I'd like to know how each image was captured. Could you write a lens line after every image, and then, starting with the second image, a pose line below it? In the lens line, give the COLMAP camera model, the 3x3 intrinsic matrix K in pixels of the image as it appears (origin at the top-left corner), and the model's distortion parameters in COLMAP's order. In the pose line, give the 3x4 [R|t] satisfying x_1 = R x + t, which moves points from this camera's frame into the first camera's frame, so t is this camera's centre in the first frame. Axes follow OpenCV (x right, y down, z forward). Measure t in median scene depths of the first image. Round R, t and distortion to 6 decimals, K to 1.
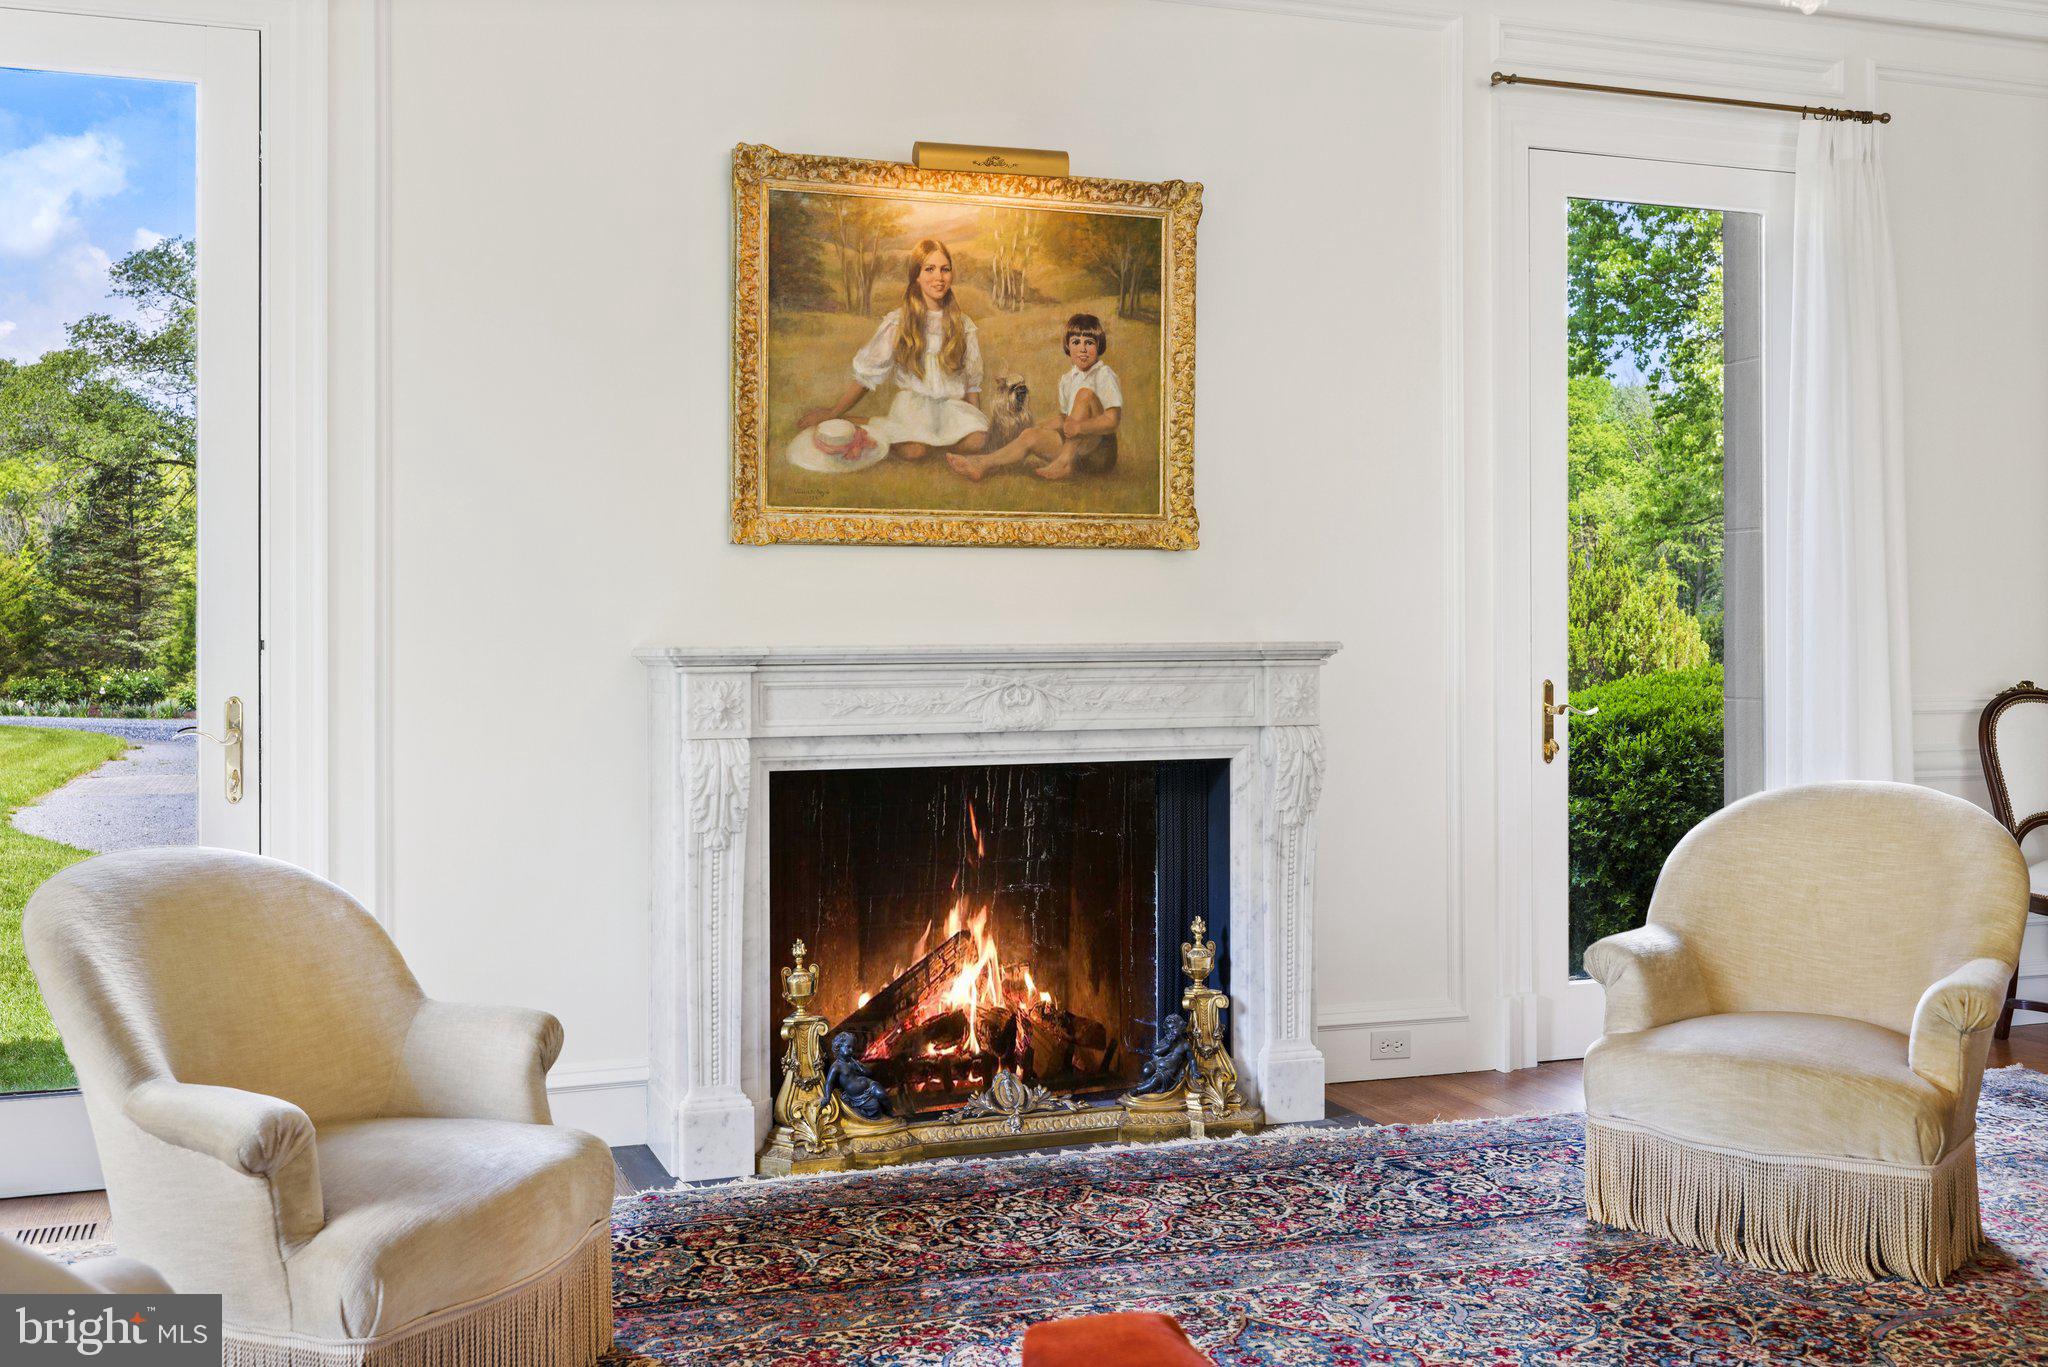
lens RADIAL K [[2046.9, 0, 1027.4], [0, 2046.9, 675.0], [0, 0, 1]] dist [0.005709, 0.000000]
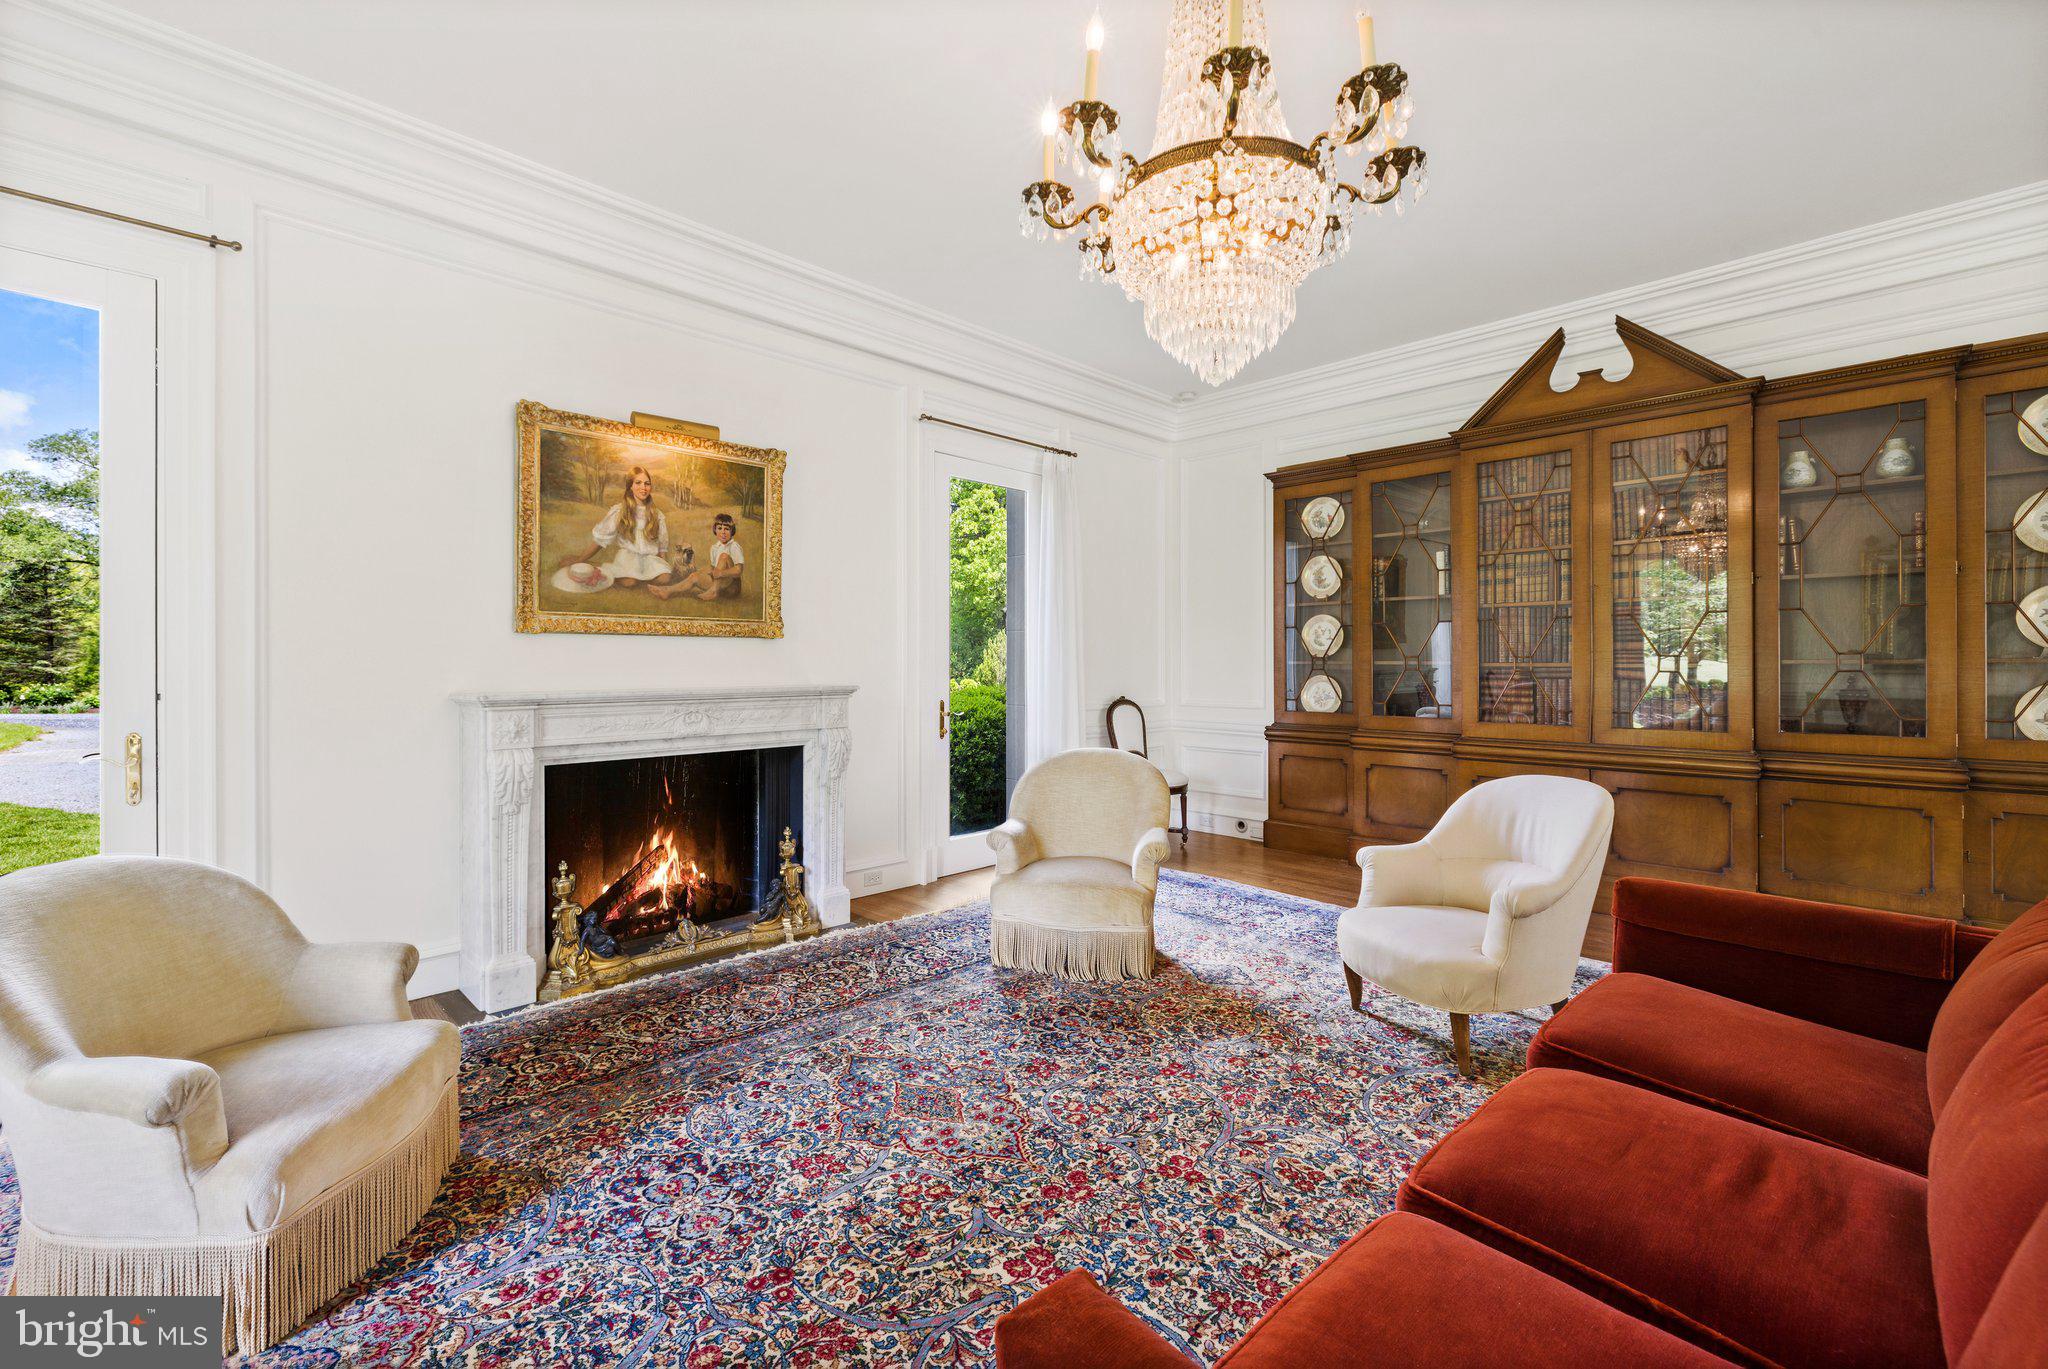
lens RADIAL K [[872.1, 0, 1012.4], [0, 872.1, 676.4], [0, 0, 1]] dist [-0.001984, -0.000454]
pose [[0.911020, -0.002476, 0.412355, -0.066879], [0.003918, 0.999989, -0.002652, -0.023560], [-0.412344, 0.004031, 0.911020, 0.162714]]
